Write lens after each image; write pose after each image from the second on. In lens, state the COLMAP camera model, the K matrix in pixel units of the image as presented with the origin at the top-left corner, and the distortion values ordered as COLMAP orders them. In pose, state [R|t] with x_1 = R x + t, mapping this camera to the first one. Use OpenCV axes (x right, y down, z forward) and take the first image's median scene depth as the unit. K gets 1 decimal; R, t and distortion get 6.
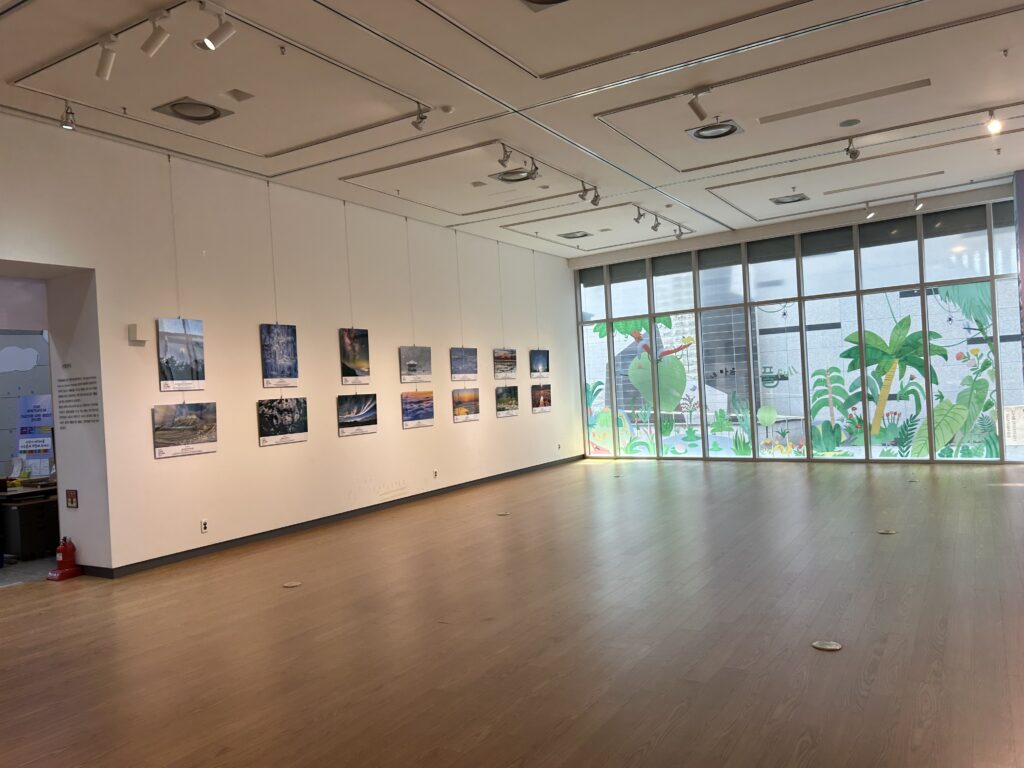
lens RADIAL K [[777.4, 0, 512.0], [0, 777.4, 384.0], [0, 0, 1]] dist [0.021693, -0.001467]
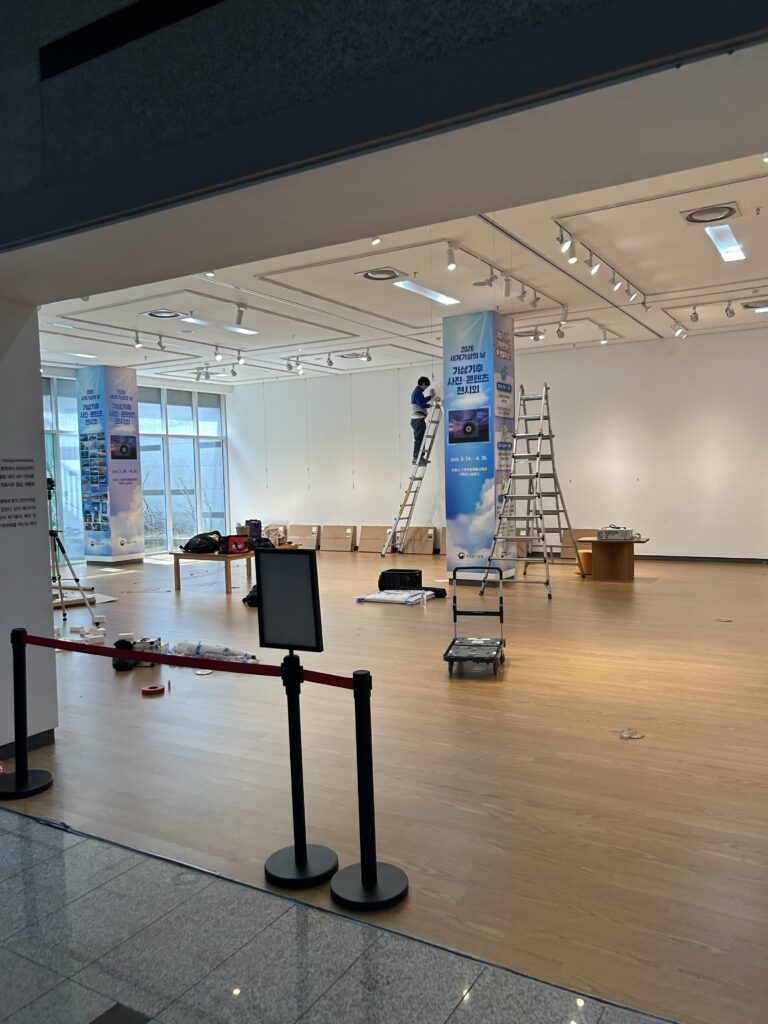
lens RADIAL K [[777.4, 0, 382.1], [0, 777.4, 518.8], [0, 0, 1]] dist [0.021693, -0.001467]
pose [[-0.003340, -0.002981, 0.999990, -1.221068], [0.027314, 0.999622, 0.003071, 0.049462], [-0.999621, 0.027324, -0.003257, 0.689534]]
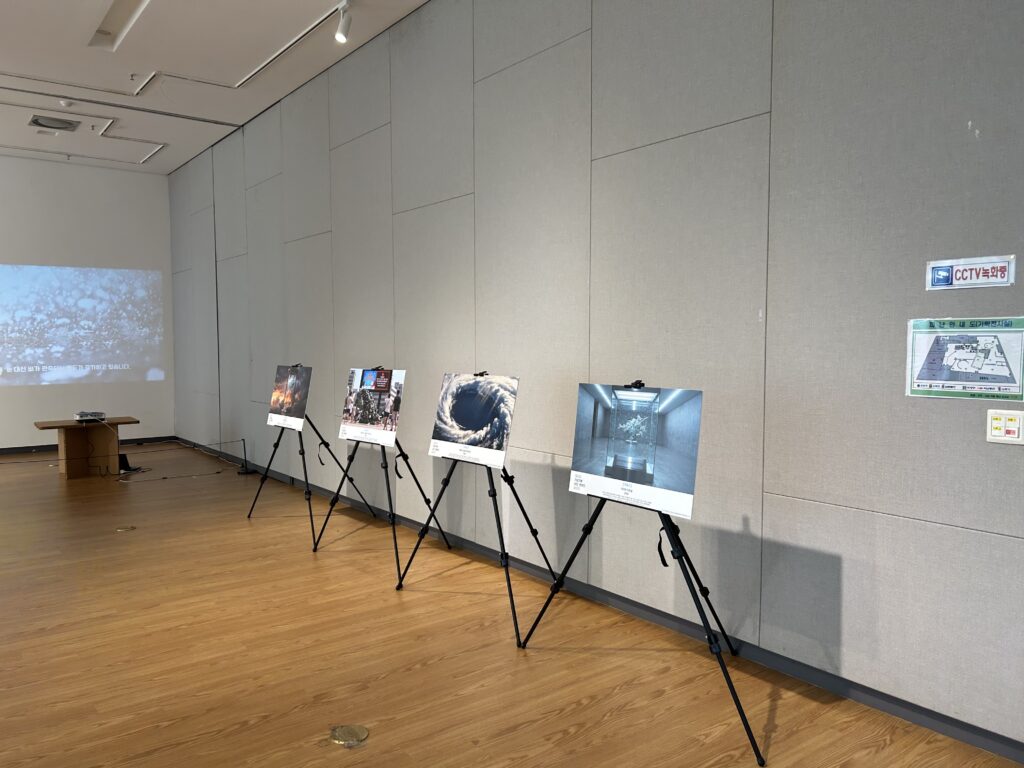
lens RADIAL K [[777.4, 0, 512.0], [0, 777.4, 384.0], [0, 0, 1]] dist [0.021693, -0.001467]
pose [[-0.928055, 0.034490, 0.370843, -0.781596], [0.052518, 0.997873, 0.038622, 0.046130], [-0.368722, 0.055319, -0.927892, 0.821389]]
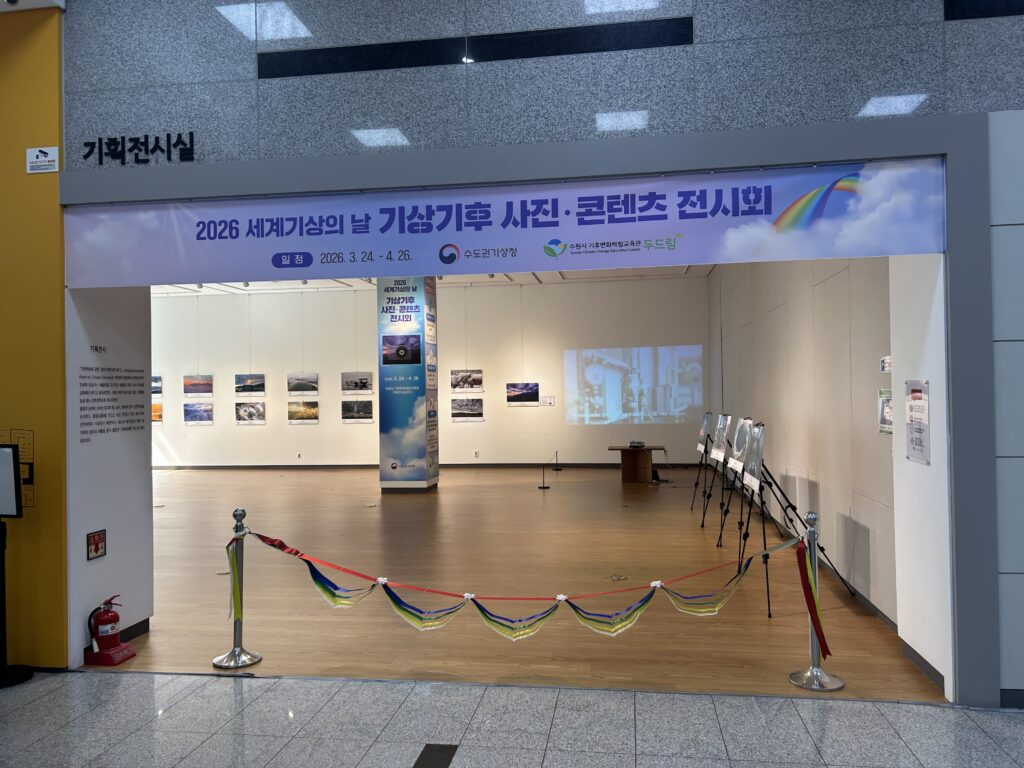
lens RADIAL K [[777.4, 0, 512.0], [0, 777.4, 384.0], [0, 0, 1]] dist [0.021693, -0.001467]
pose [[-0.383502, 0.068465, 0.920999, -1.375160], [0.036911, 0.997588, -0.058788, 0.062878], [-0.922802, 0.011449, -0.385104, 0.956213]]
